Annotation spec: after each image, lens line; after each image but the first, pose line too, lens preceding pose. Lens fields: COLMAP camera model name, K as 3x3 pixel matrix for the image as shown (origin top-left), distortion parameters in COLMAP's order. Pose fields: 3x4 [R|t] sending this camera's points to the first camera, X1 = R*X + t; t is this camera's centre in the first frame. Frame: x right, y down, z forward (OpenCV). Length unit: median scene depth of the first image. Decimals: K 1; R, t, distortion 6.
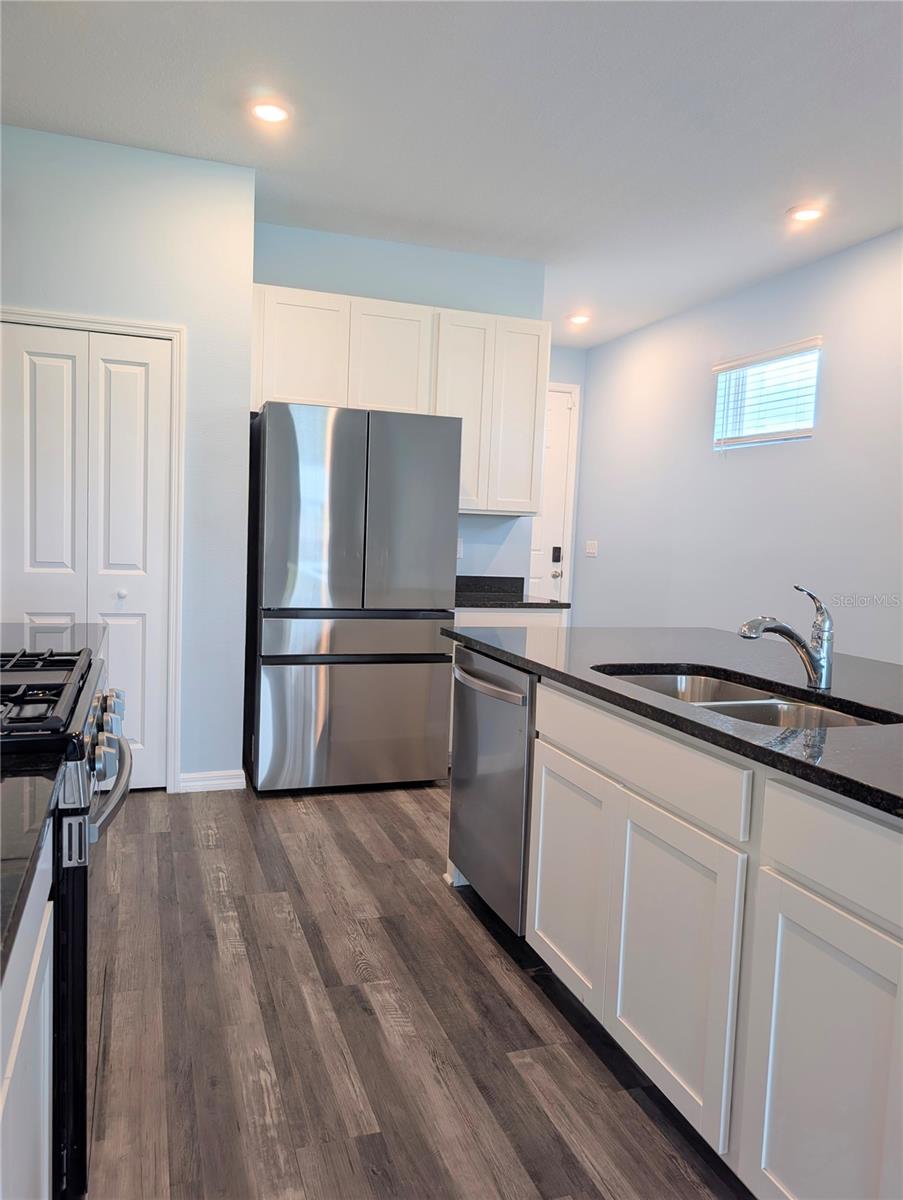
lens RADIAL K [[864.2, 0, 440.1], [0, 864.2, 603.5], [0, 0, 1]] dist [0.022423, 0.000700]
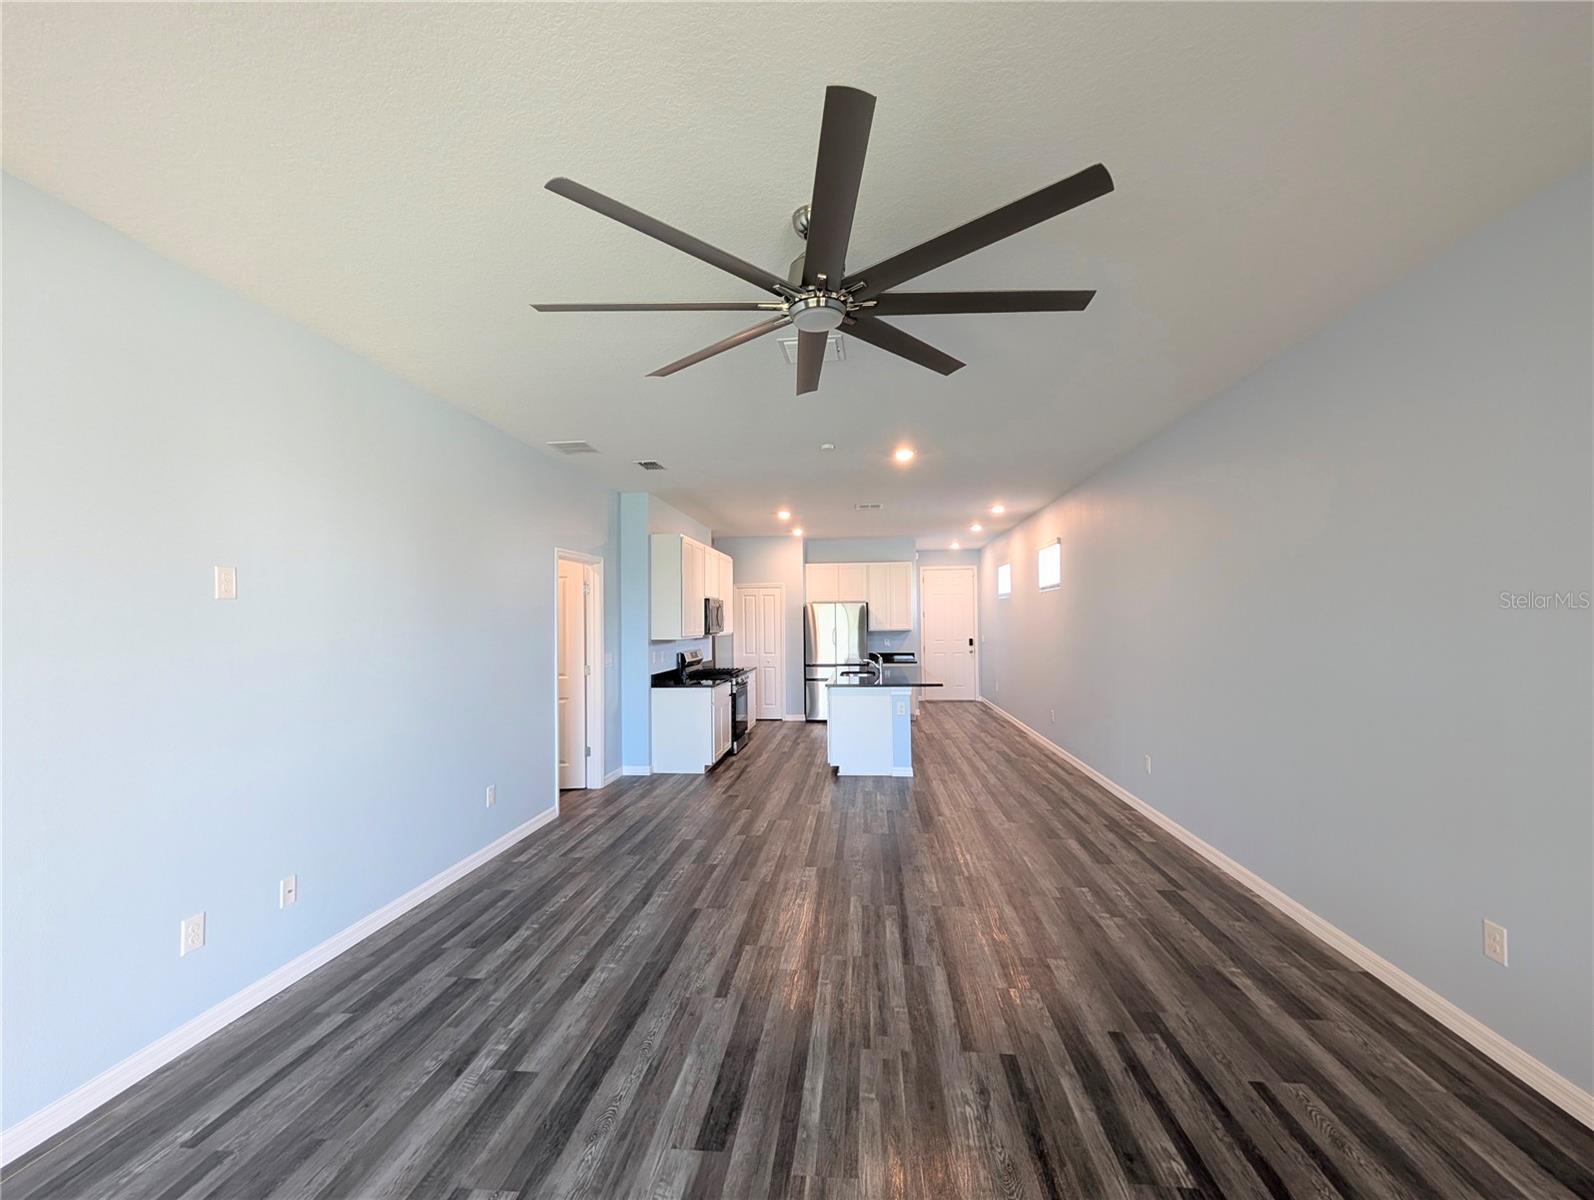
lens RADIAL K [[675.2, 0, 799.1], [0, 675.2, 604.3], [0, 0, 1]] dist [0.001796, 0.000013]
pose [[0.905817, -0.063073, -0.418948, 1.413665], [0.014332, 0.992852, -0.118489, 0.136044], [0.423426, 0.101325, 0.900246, -2.225046]]
